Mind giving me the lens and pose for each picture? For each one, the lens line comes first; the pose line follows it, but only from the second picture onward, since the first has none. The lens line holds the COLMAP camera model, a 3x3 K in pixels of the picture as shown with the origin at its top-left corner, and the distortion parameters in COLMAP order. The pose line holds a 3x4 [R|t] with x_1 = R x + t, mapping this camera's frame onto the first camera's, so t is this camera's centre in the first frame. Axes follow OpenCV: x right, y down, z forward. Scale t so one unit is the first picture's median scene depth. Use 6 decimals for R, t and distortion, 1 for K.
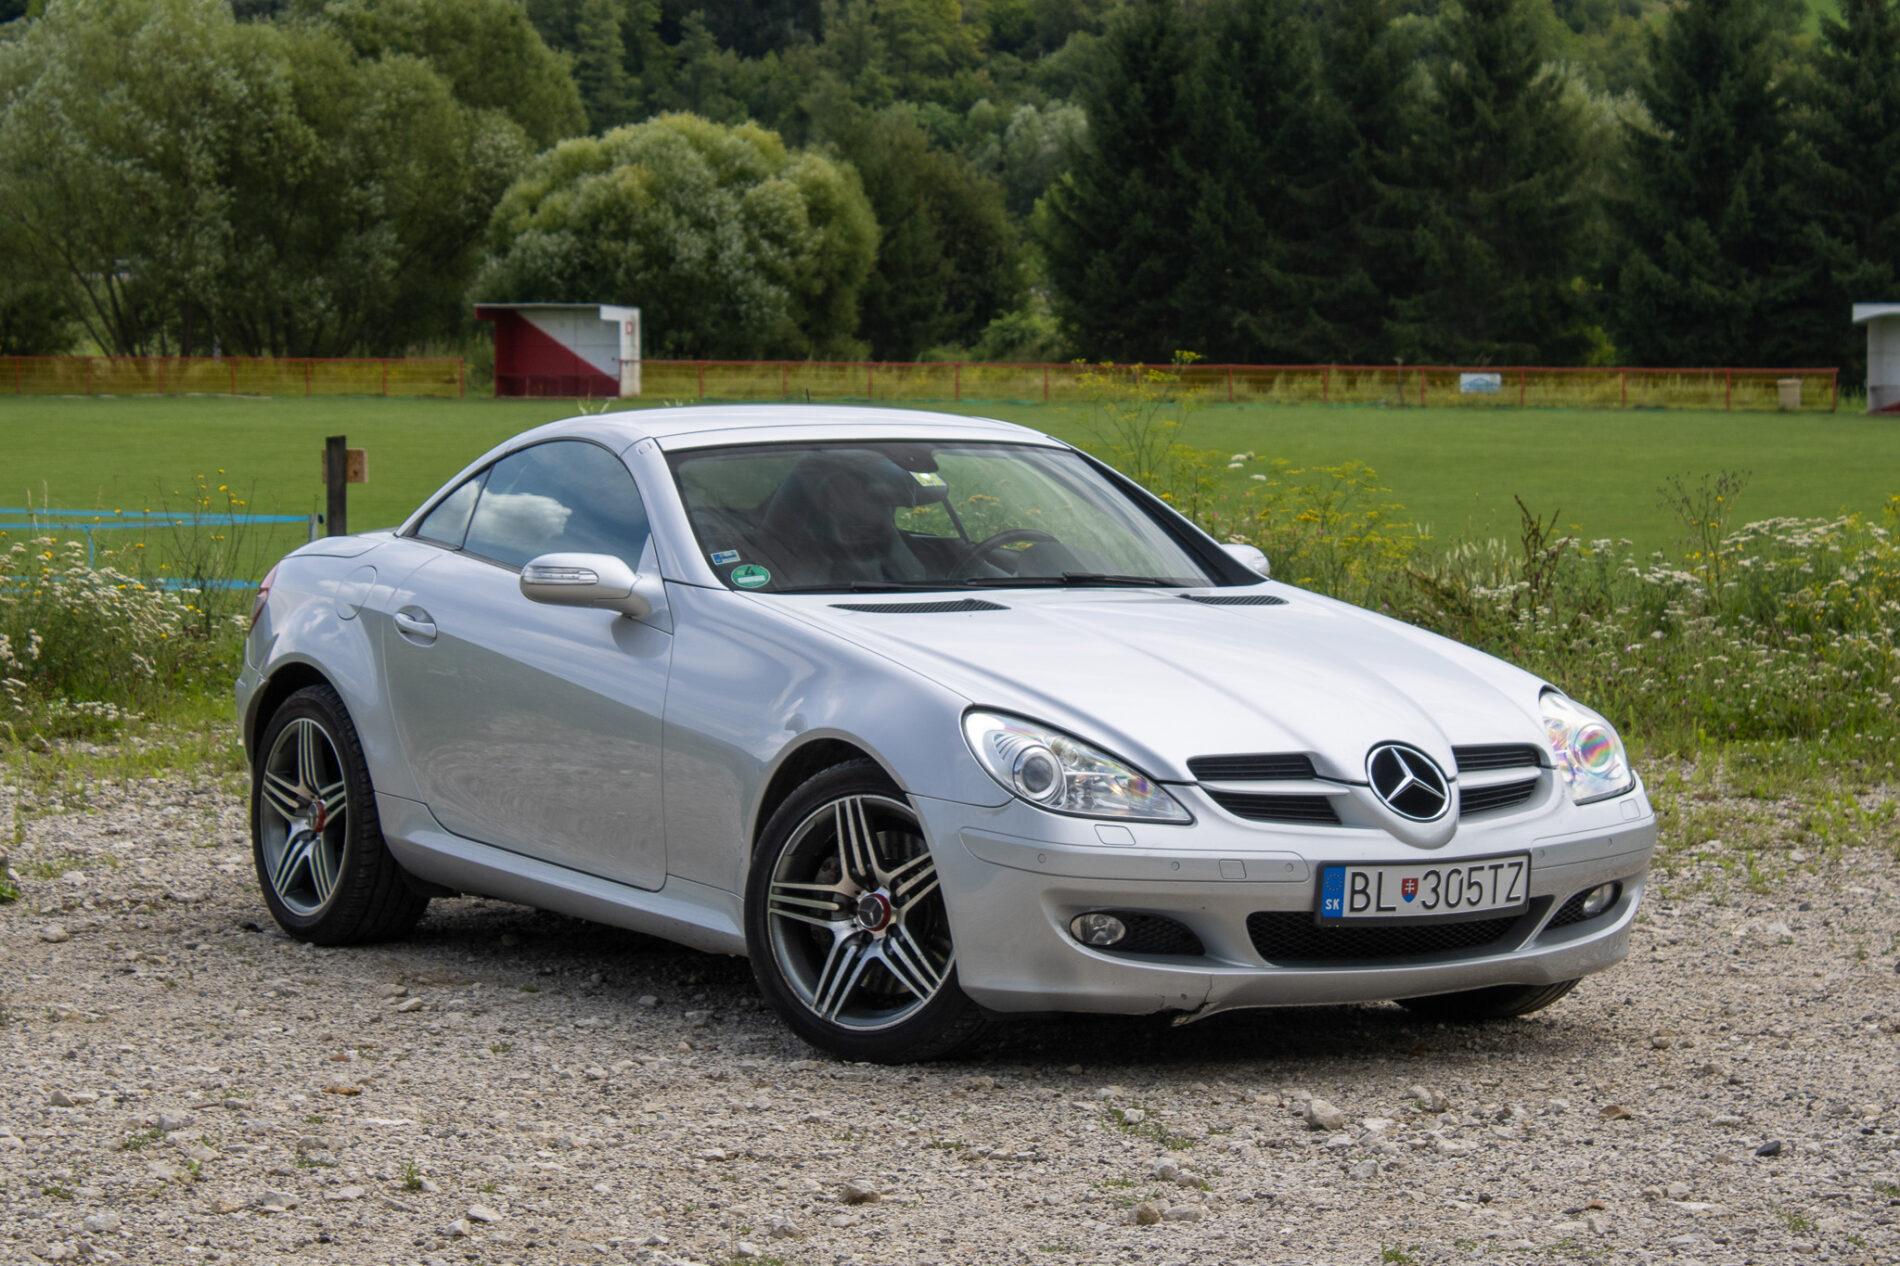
lens RADIAL K [[5313.3, 0, 999.9], [0, 5313.3, 632.1], [0, 0, 1]] dist [0.041591, 0.575547]
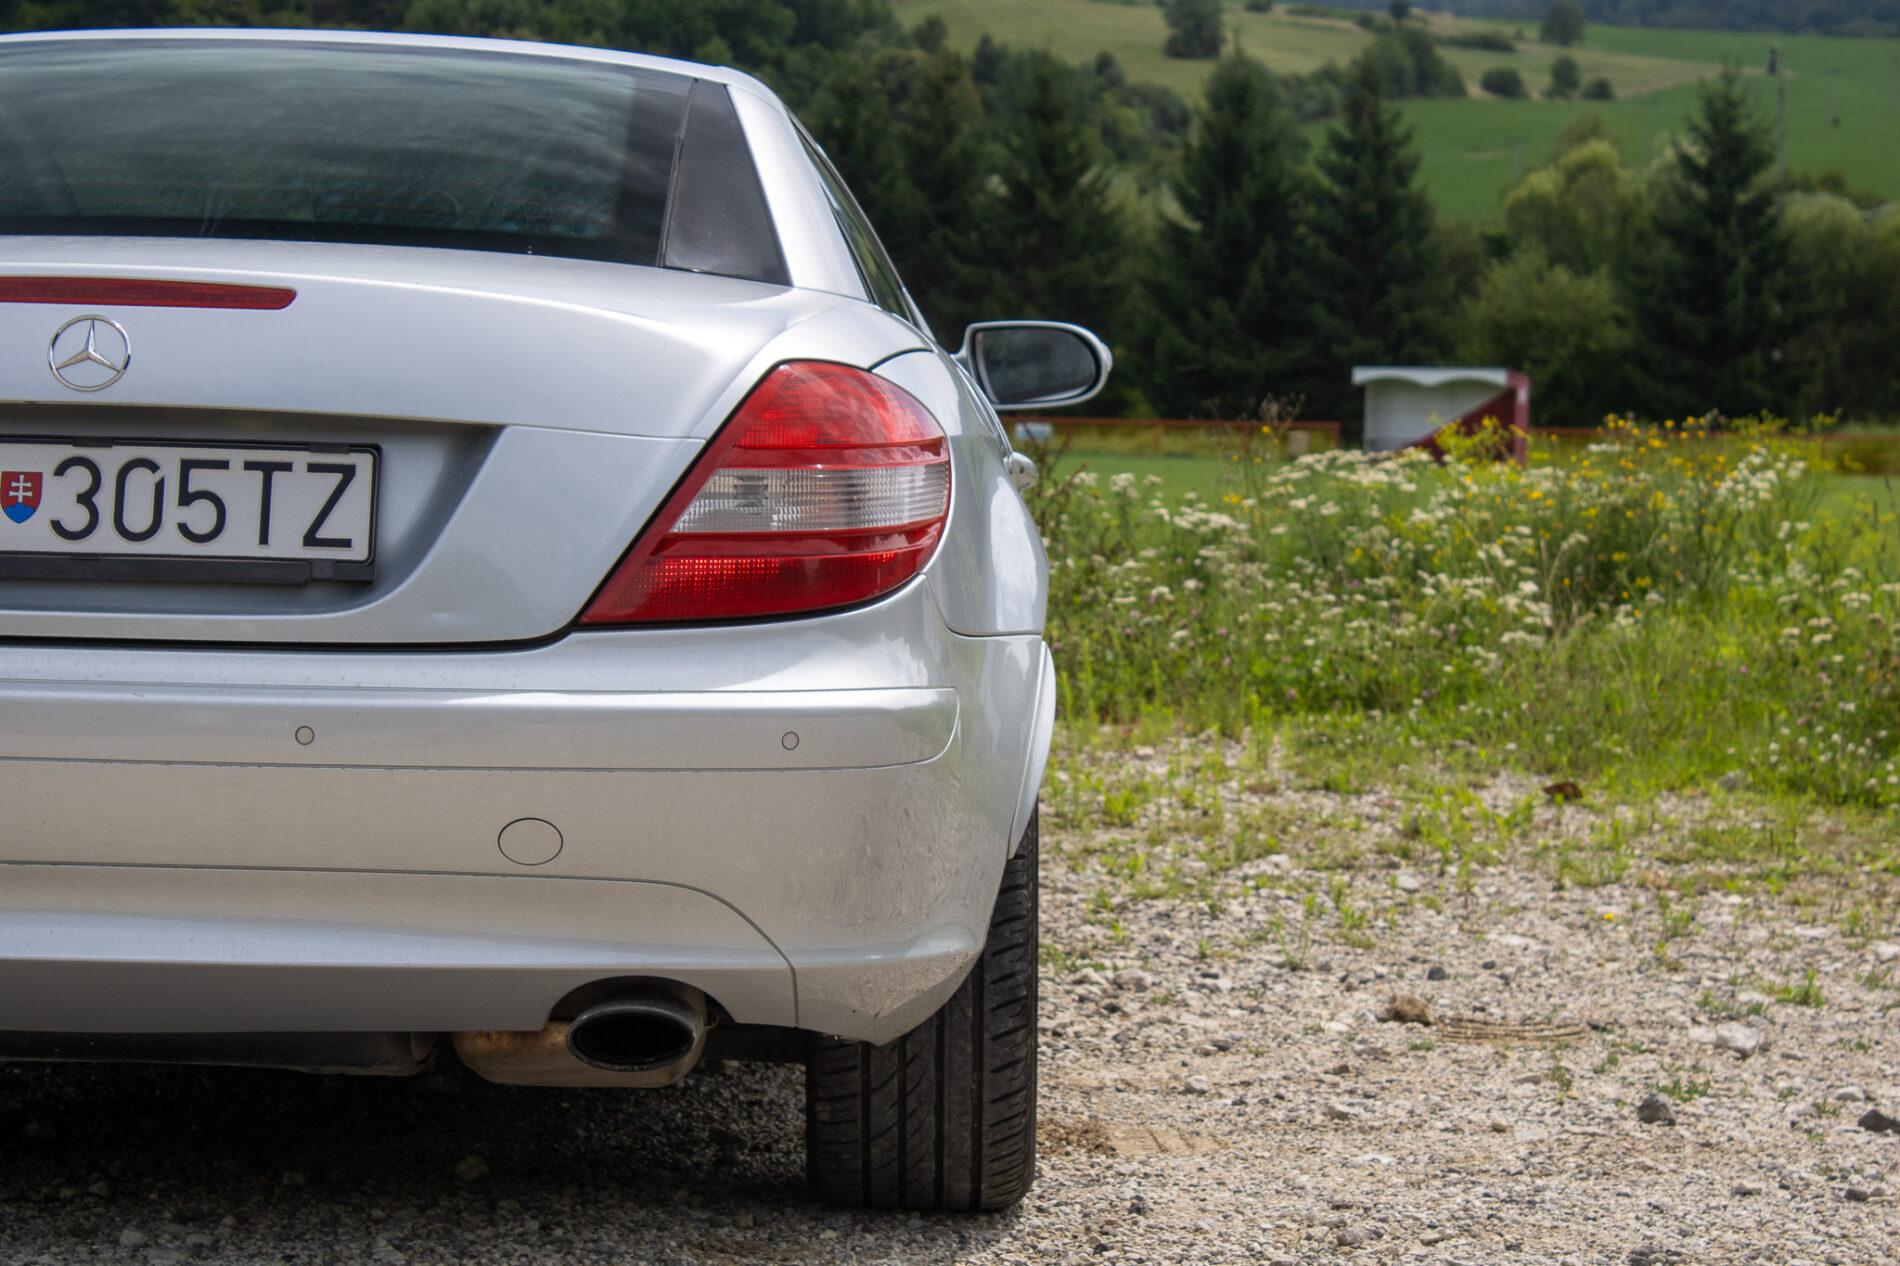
lens RADIAL K [[4321.2, 0, 950.0], [0, 4321.2, 633.0], [0, 0, 1]] dist [0.032957, 0.493380]
pose [[0.997528, 0.011958, 0.069244, 0.049732], [-0.011618, 0.999918, -0.005313, 0.013241], [-0.069302, 0.004496, 0.997586, 0.412962]]
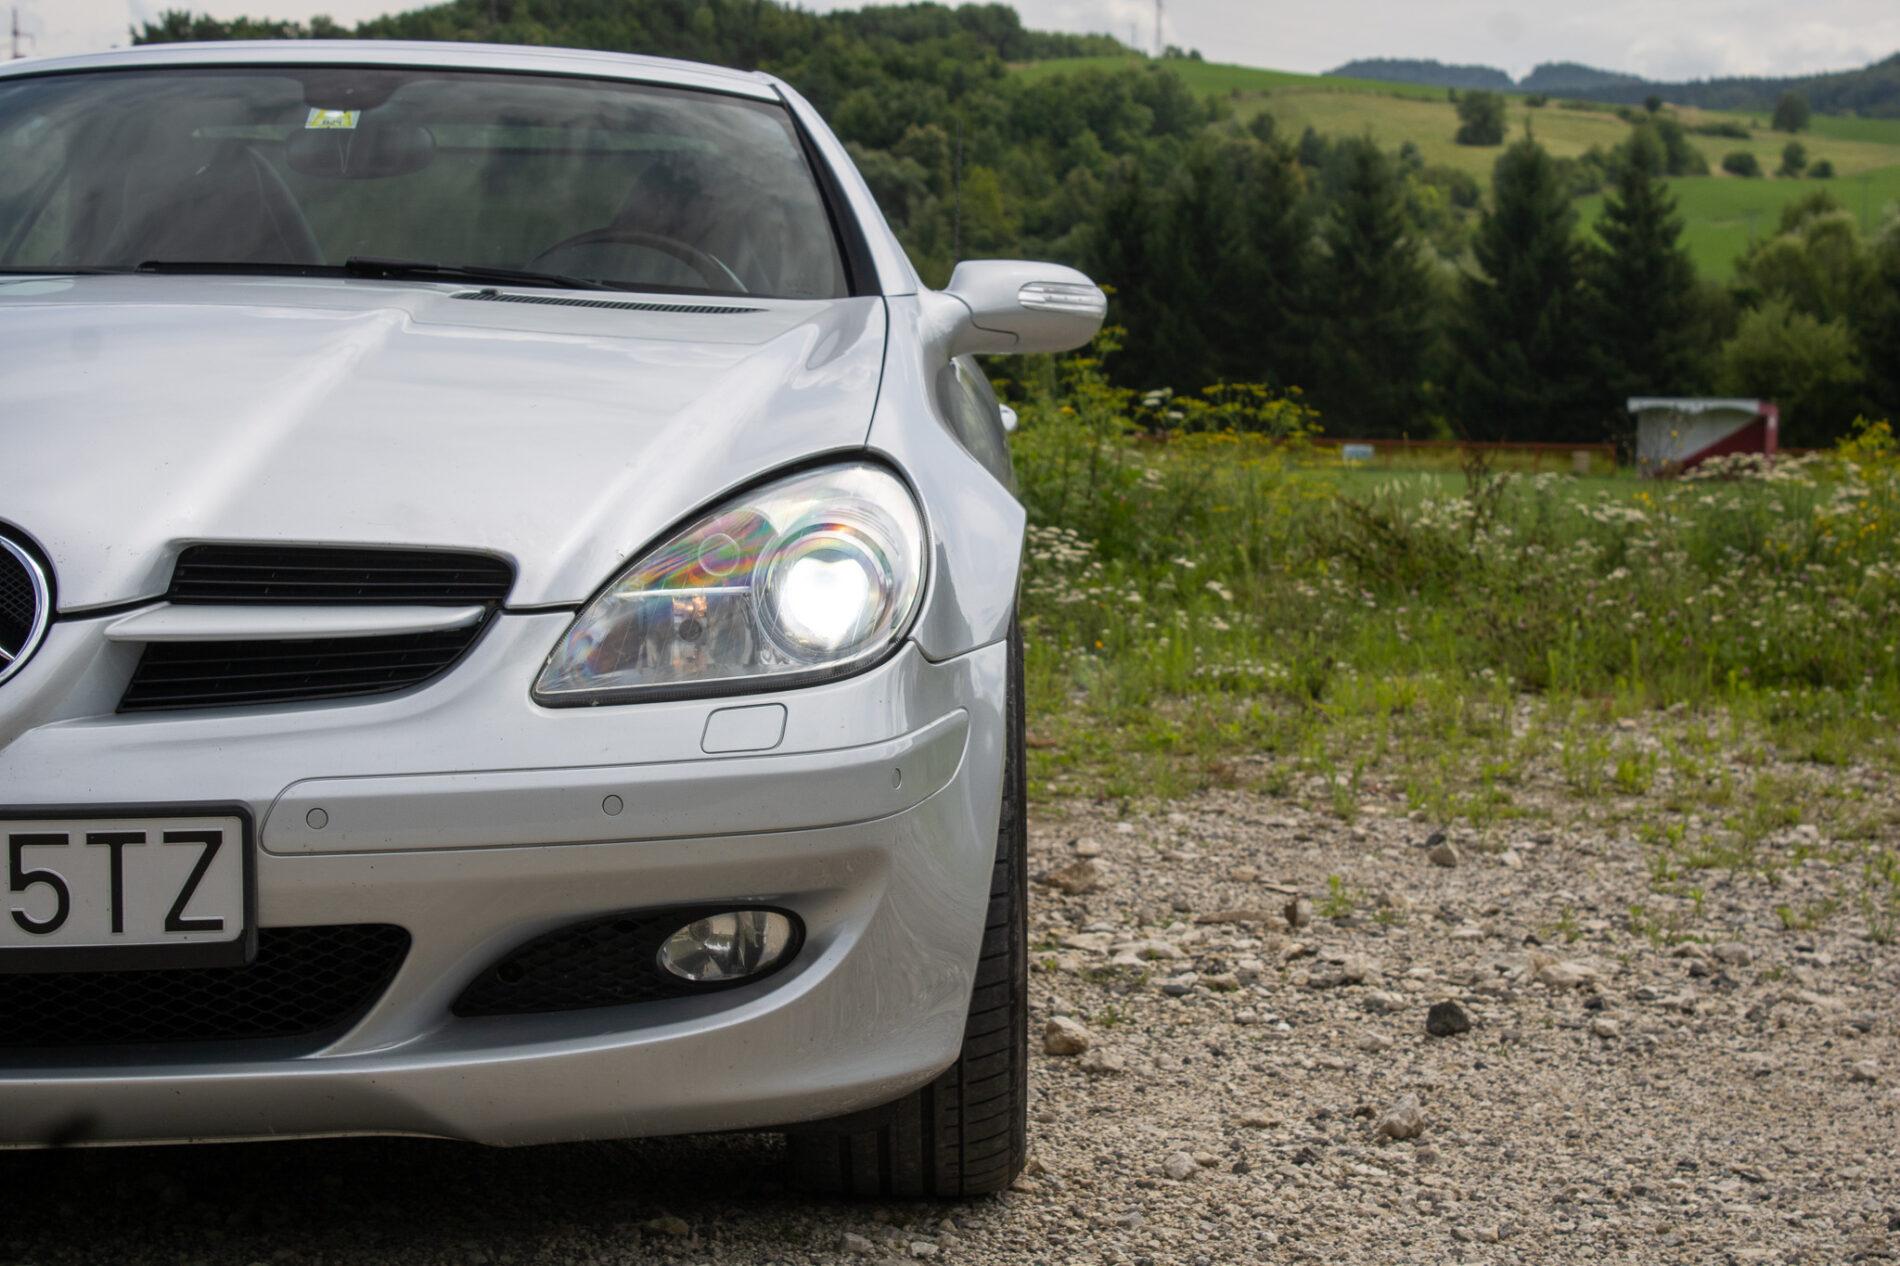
lens RADIAL K [[3534.8, 0, 950.0], [0, 3534.8, 633.0], [0, 0, 1]] dist [-0.025015, 0.260377]
pose [[0.999608, 0.017730, -0.021673, 0.029596], [-0.017731, 0.999843, 0.000166, 0.014290], [0.021672, 0.000219, 0.999765, 0.475302]]
